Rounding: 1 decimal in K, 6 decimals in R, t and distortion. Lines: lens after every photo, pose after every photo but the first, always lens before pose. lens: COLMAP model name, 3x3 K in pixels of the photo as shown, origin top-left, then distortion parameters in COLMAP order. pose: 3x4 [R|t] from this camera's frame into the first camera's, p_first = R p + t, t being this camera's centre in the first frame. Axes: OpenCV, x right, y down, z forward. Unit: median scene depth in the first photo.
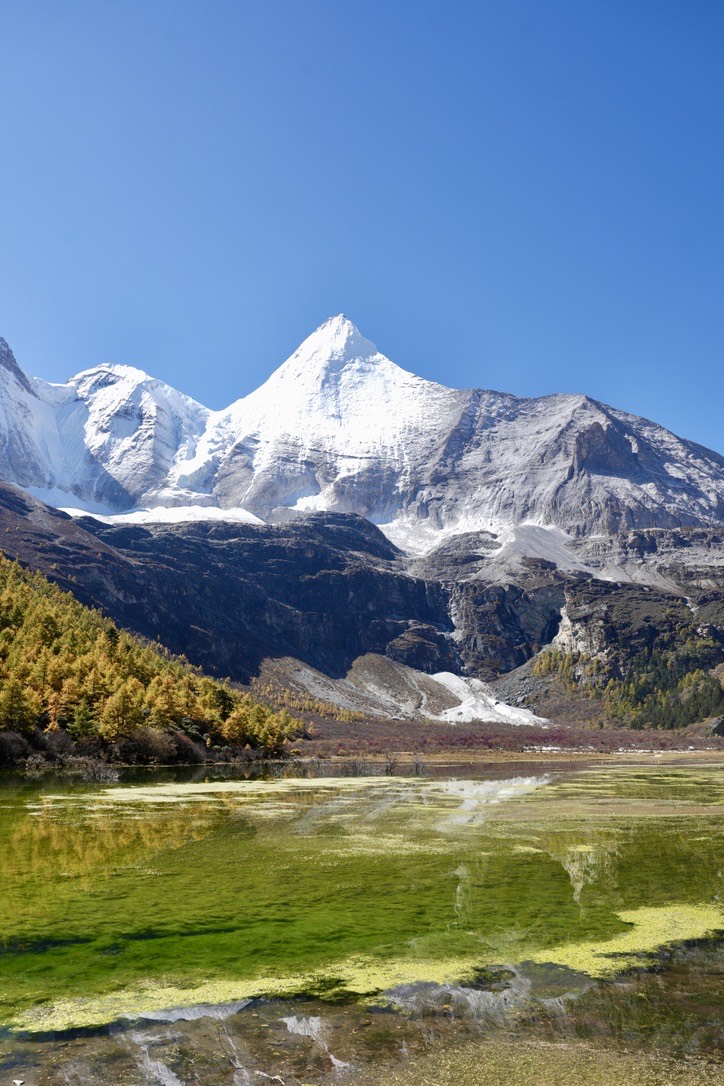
lens RADIAL K [[860.0, 0, 362.0], [0, 860.0, 543.0], [0, 0, 1]] dist [-0.004977, -0.000123]
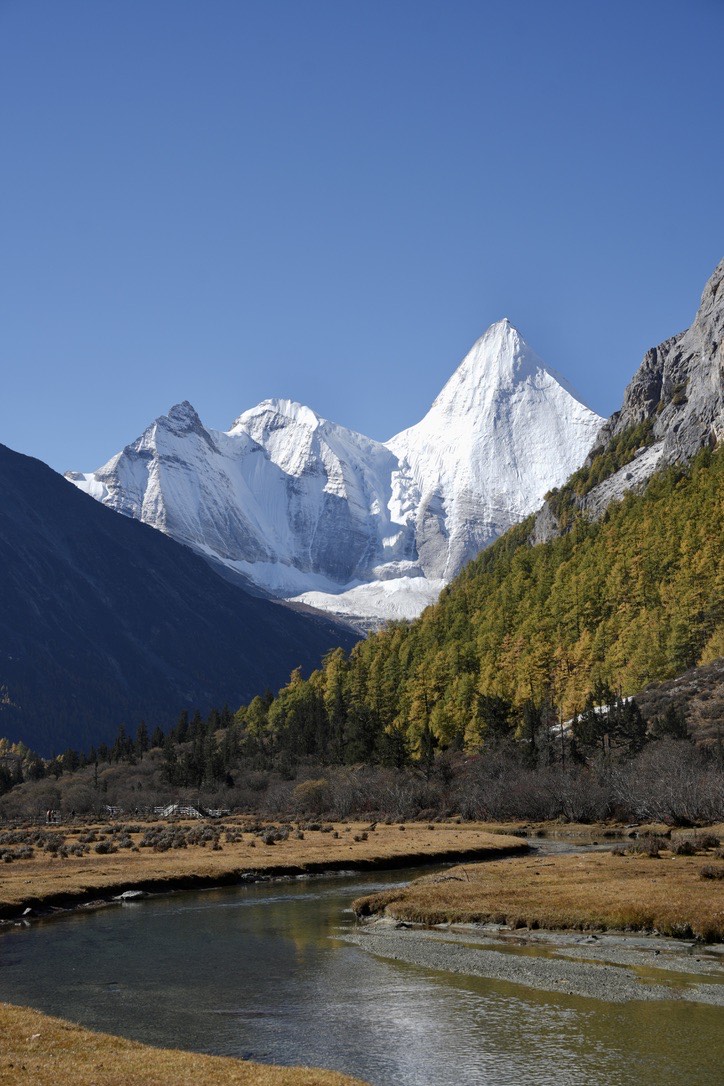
lens RADIAL K [[1756.3, 0, 362.0], [0, 1756.3, 543.0], [0, 0, 1]] dist [0.223888, 0.000215]
pose [[0.995359, -0.050420, -0.081966, -0.039591], [0.057768, 0.994275, 0.089895, -0.243828], [0.076965, -0.094212, 0.992573, -1.105594]]
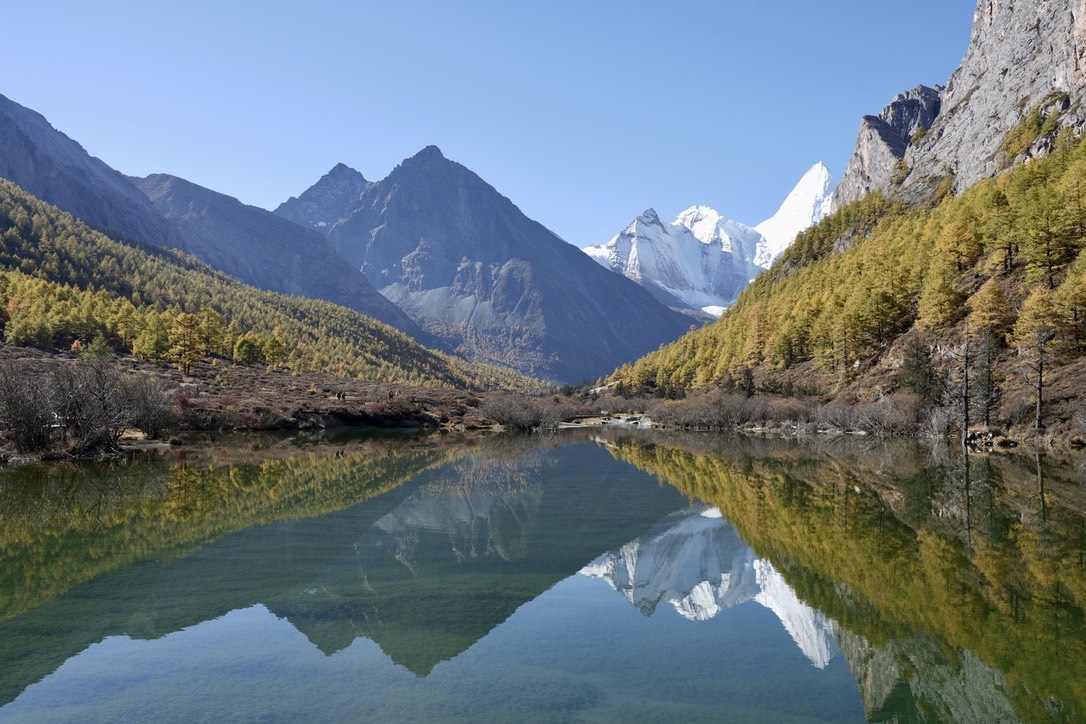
lens RADIAL K [[935.4, 0, 543.0], [0, 935.4, 362.0], [0, 0, 1]] dist [-0.014580, -0.002783]
pose [[0.951800, -0.016745, -0.306262, 0.016461], [0.072613, 0.982426, 0.171952, -0.276181], [0.298001, -0.185902, 0.936288, -1.243878]]
